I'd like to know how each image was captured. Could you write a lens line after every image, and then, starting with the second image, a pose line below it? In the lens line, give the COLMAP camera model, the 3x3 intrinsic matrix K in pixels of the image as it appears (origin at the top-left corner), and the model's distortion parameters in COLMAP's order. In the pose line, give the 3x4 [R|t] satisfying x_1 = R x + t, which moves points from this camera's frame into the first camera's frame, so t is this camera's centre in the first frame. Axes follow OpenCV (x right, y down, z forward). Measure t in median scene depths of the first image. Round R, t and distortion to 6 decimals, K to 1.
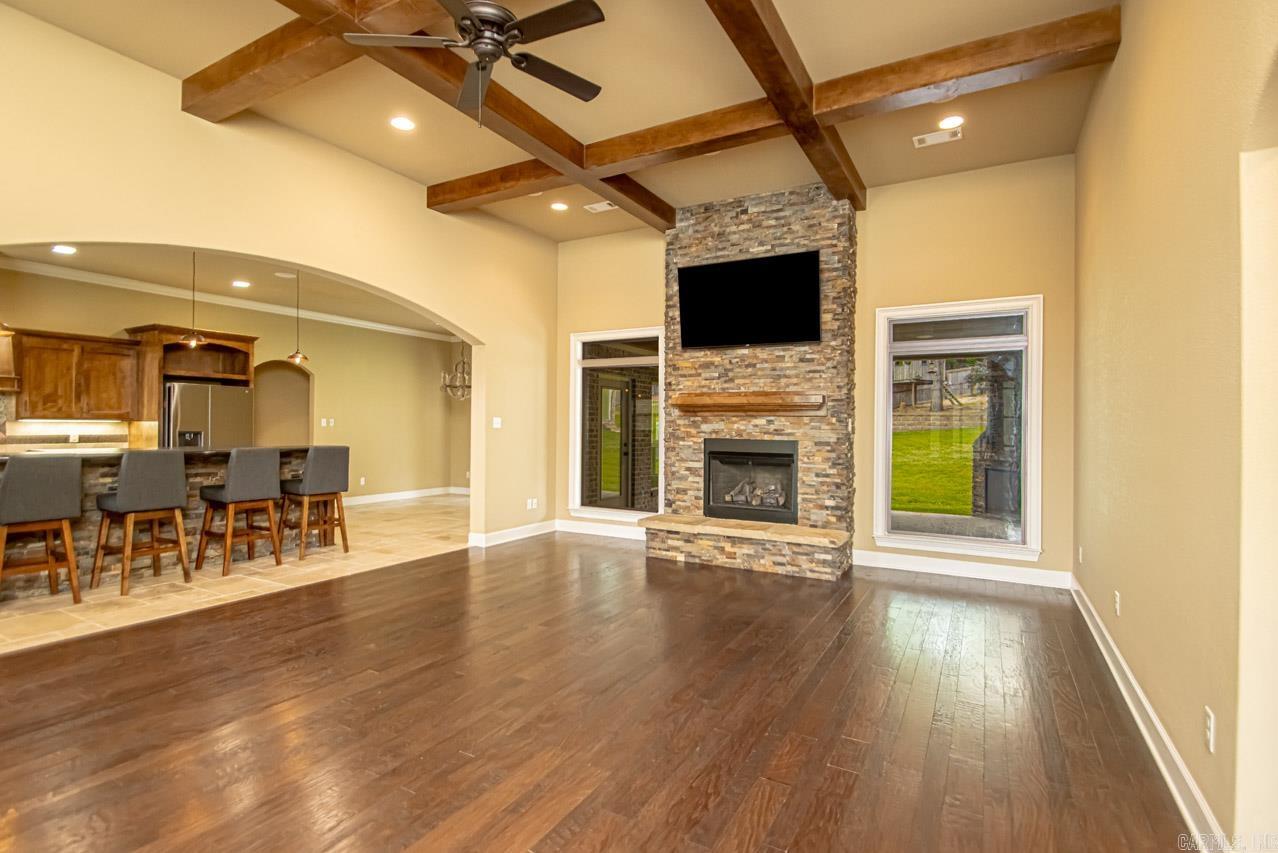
lens RADIAL K [[594.5, 0, 628.3], [0, 594.5, 416.6], [0, 0, 1]] dist [0.013227, -0.014488]
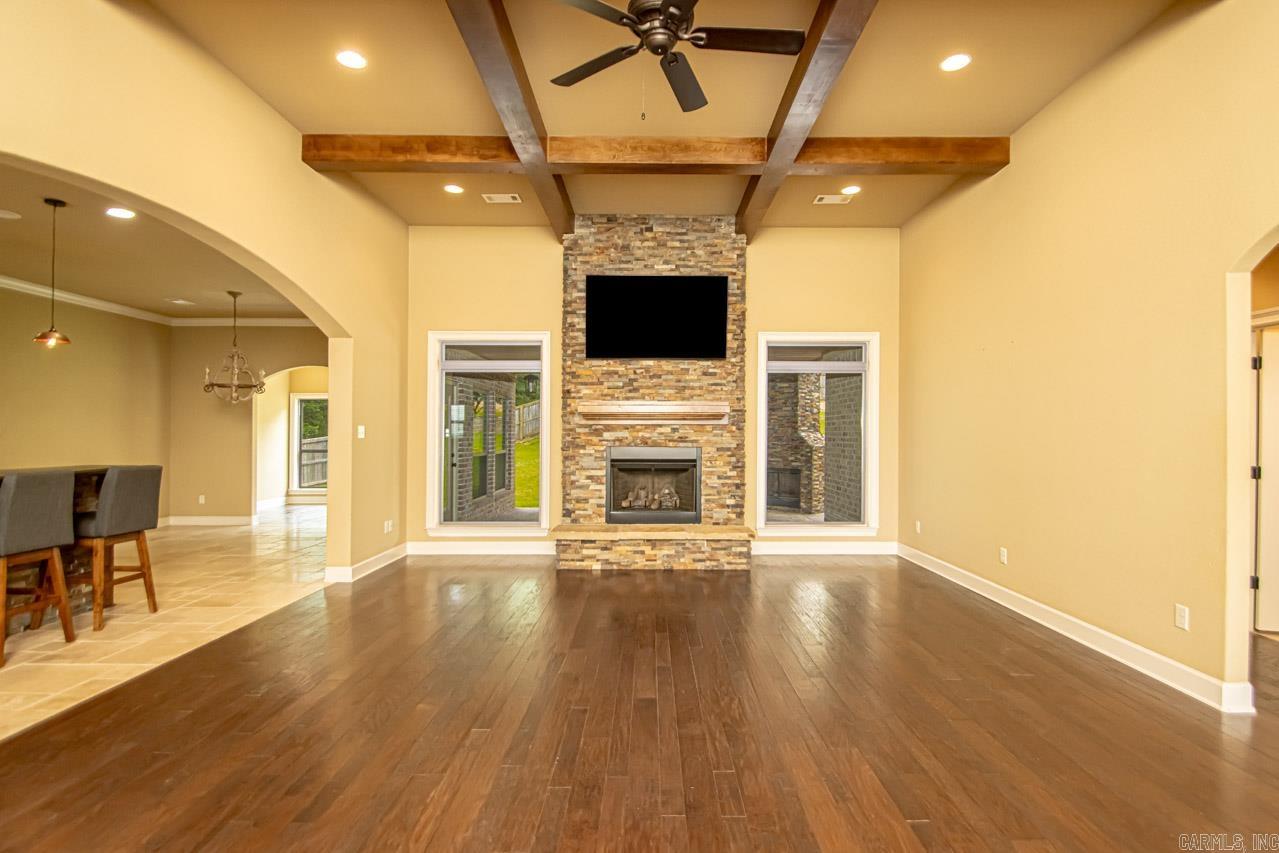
lens RADIAL K [[595.0, 0, 673.7], [0, 595.0, 423.9], [0, 0, 1]] dist [0.013227, -0.014488]
pose [[0.873995, 0.001670, 0.485932, -0.285968], [-0.001484, 0.999999, -0.000767, -0.001077], [-0.485933, -0.000051, 0.873996, 0.064857]]
